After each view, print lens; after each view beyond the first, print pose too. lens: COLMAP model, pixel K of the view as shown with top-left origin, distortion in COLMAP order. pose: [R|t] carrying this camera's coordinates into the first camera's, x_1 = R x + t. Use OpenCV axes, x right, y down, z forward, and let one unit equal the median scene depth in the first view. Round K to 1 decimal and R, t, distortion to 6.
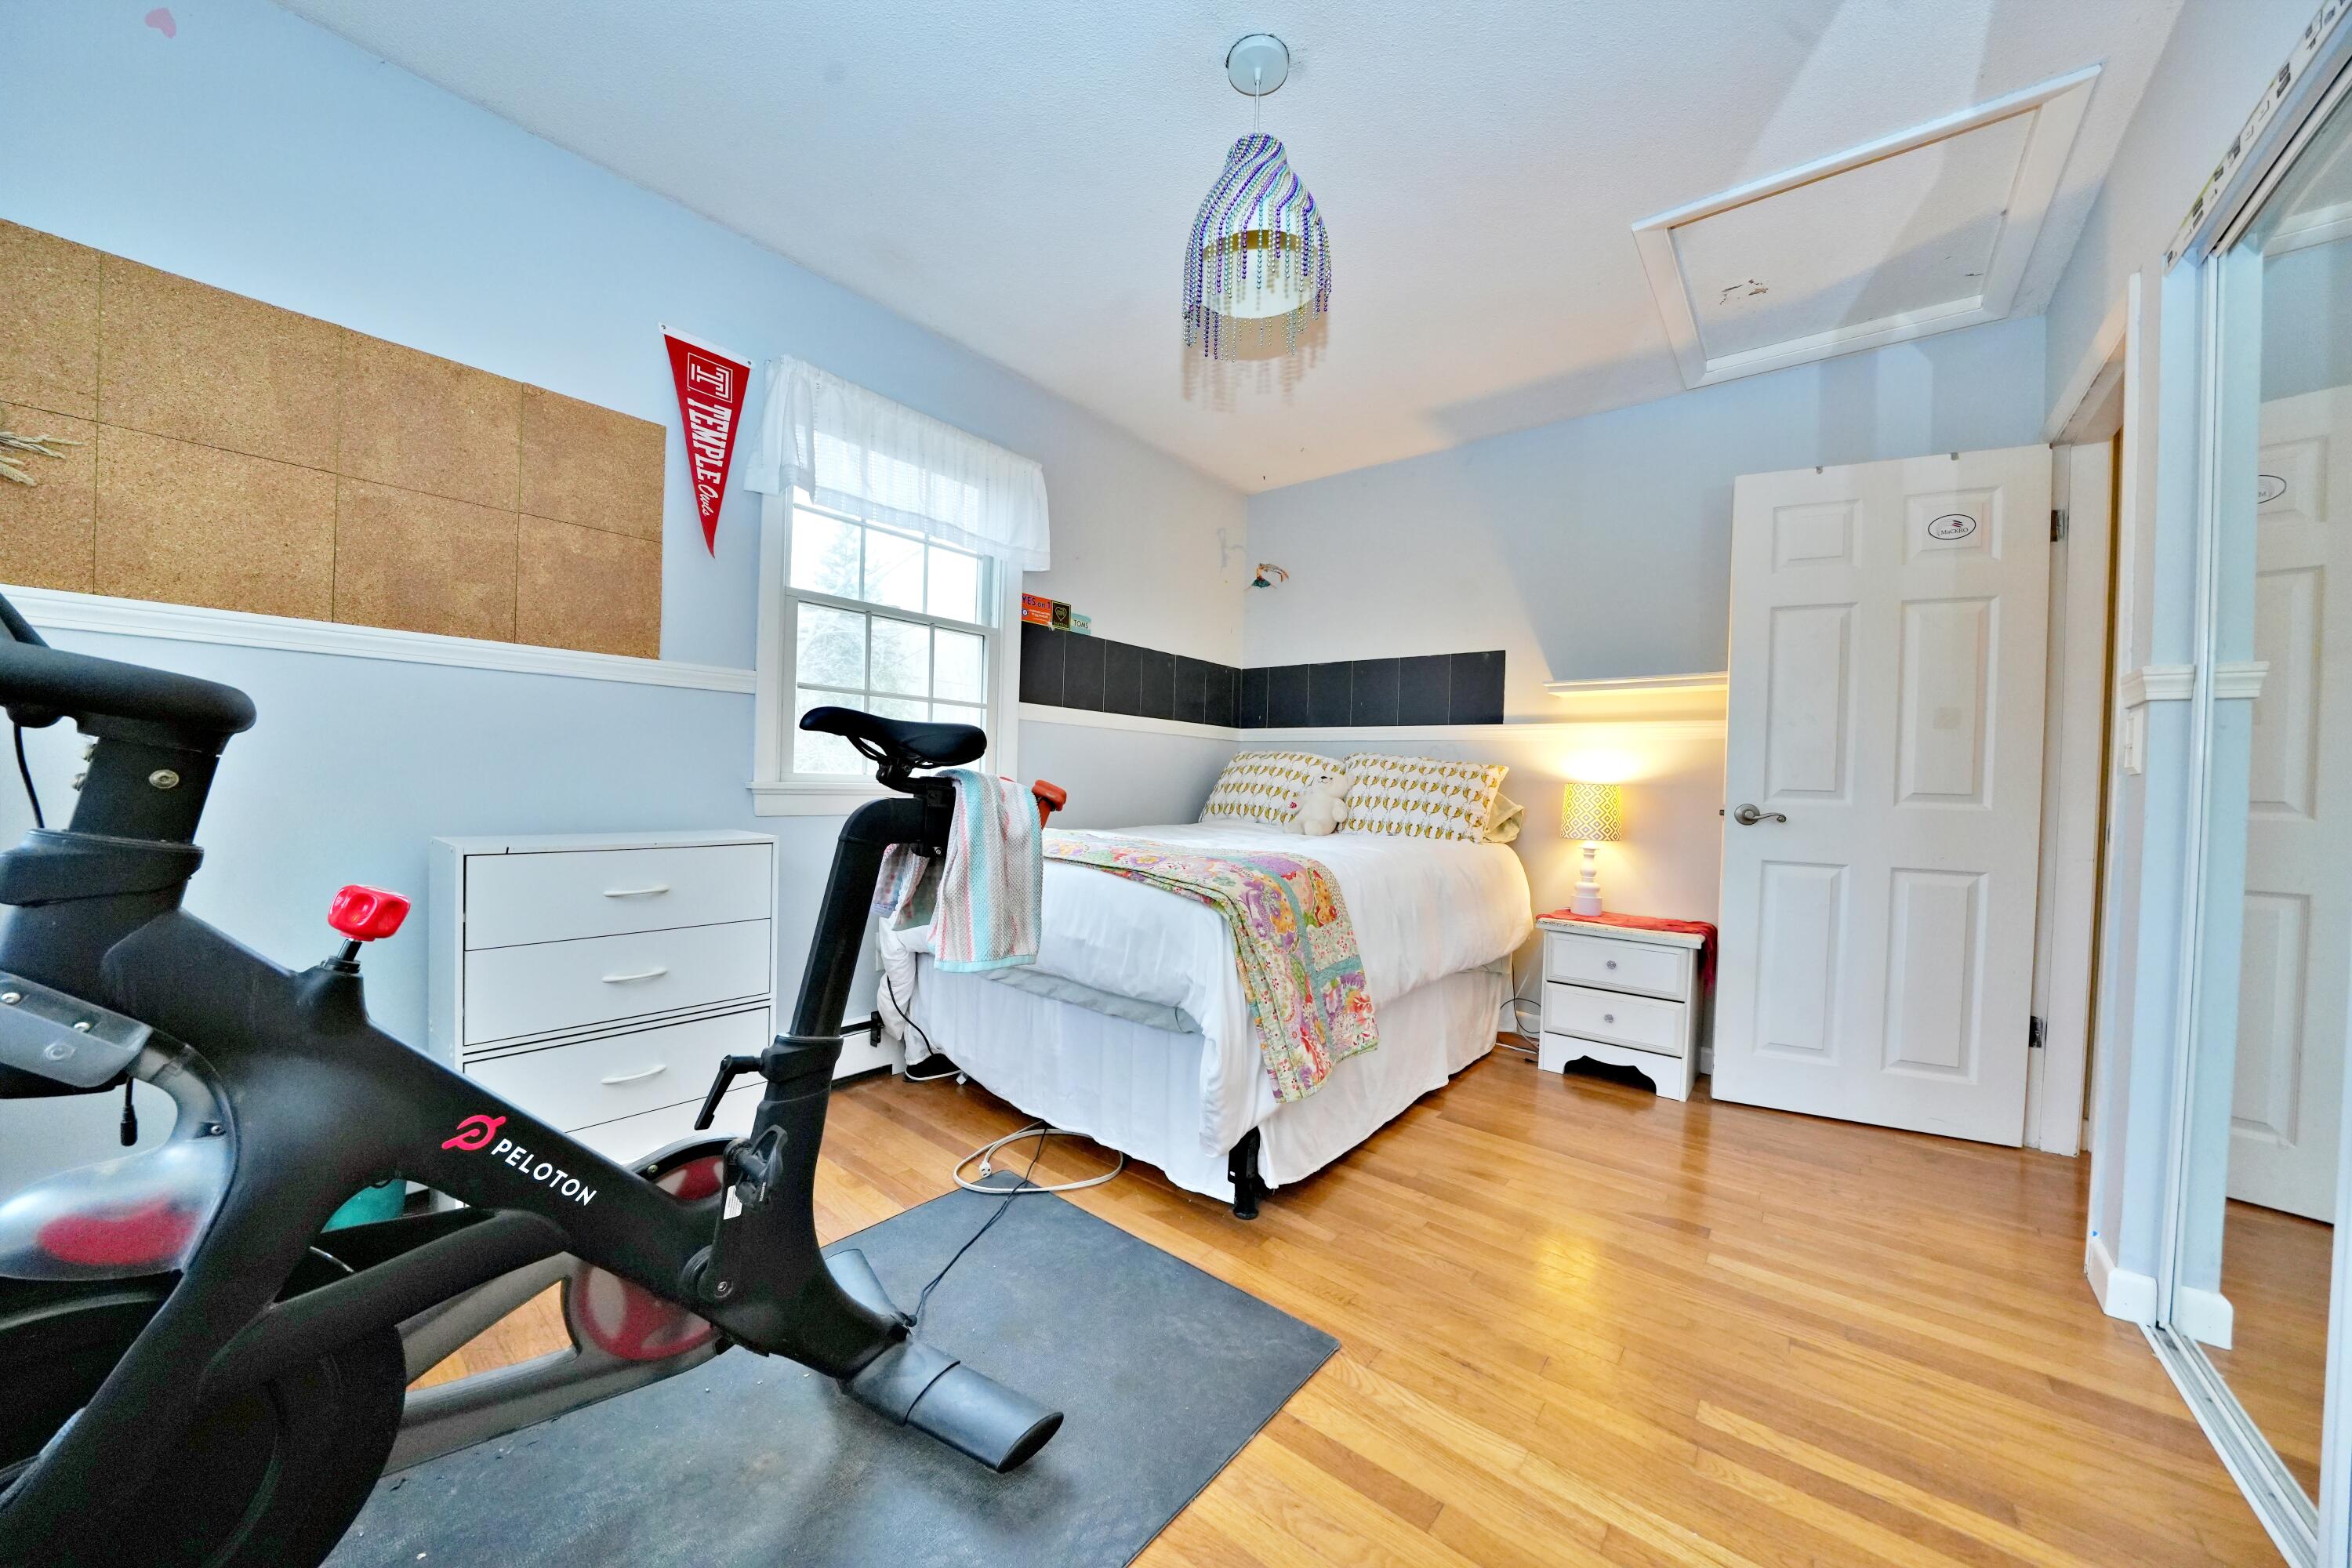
lens RADIAL K [[809.2, 0, 1169.9], [0, 809.2, 793.1], [0, 0, 1]] dist [-0.028239, 0.003256]
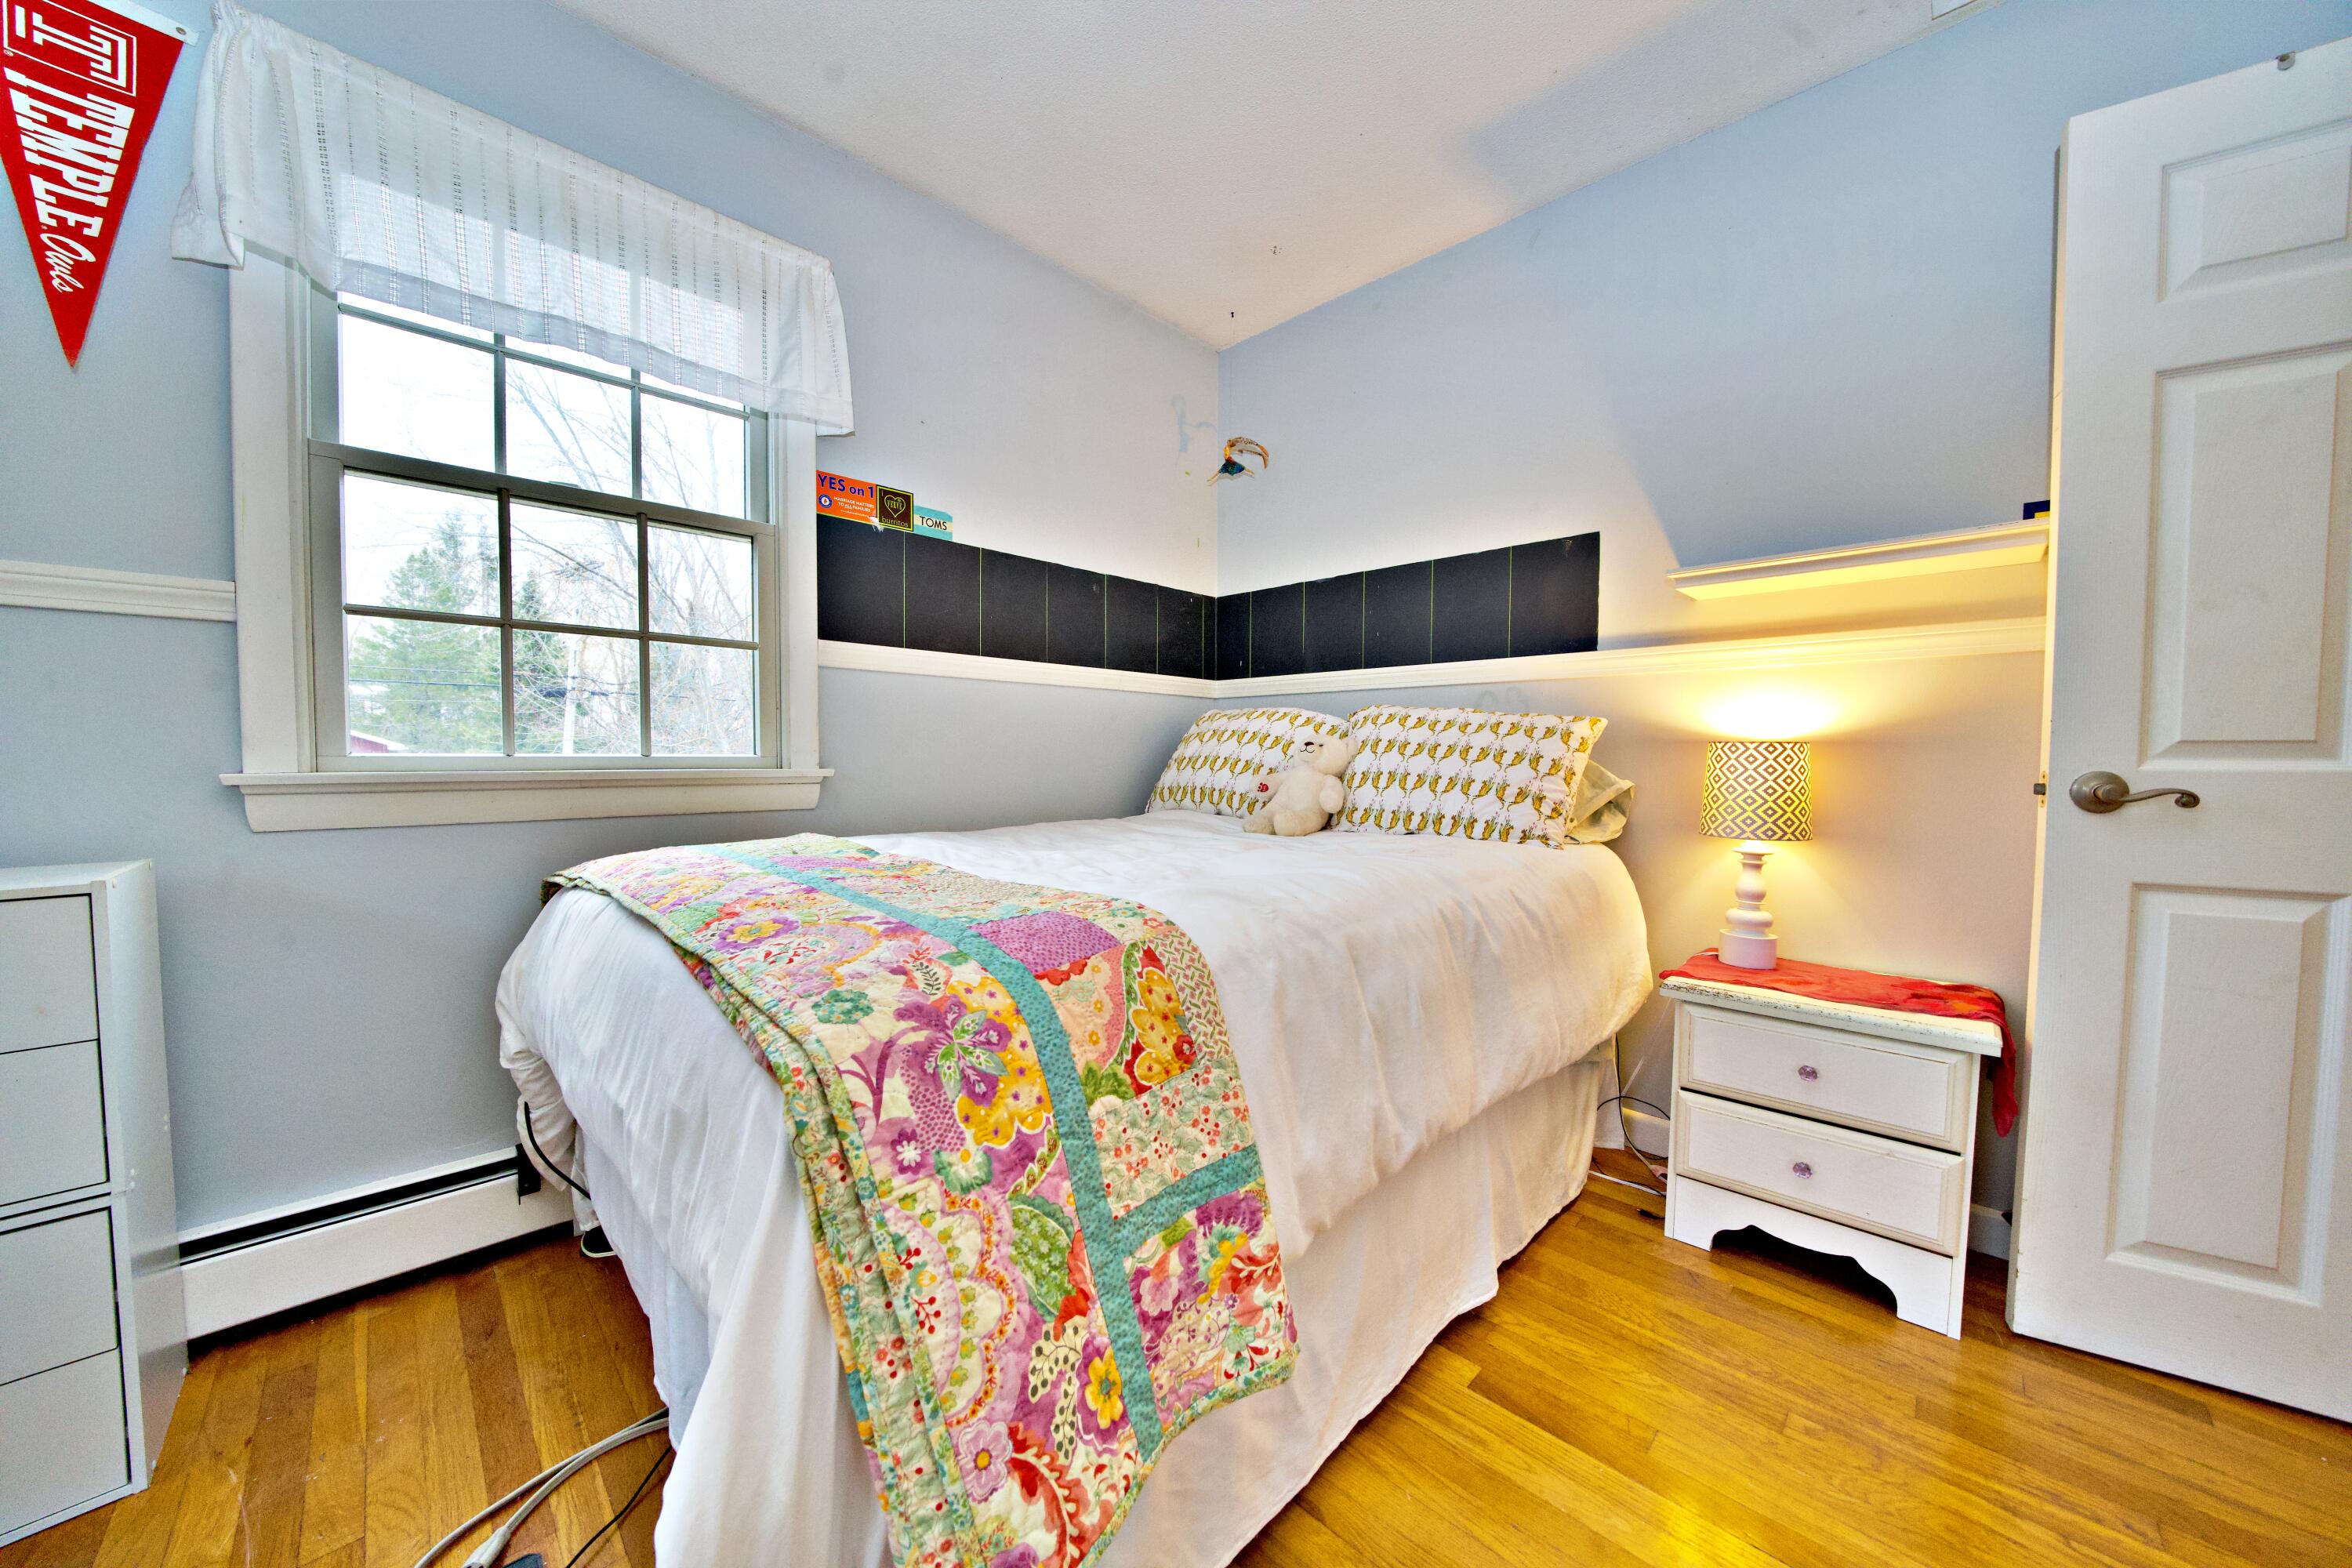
lens RADIAL K [[809.2, 0, 1172.2], [0, 809.2, 793.1], [0, 0, 1]] dist [-0.028239, 0.003256]
pose [[0.995303, -0.020564, -0.094602, 0.169714], [0.023173, 0.999378, 0.026564, 0.000579], [0.093997, -0.028631, 0.995161, 0.412763]]
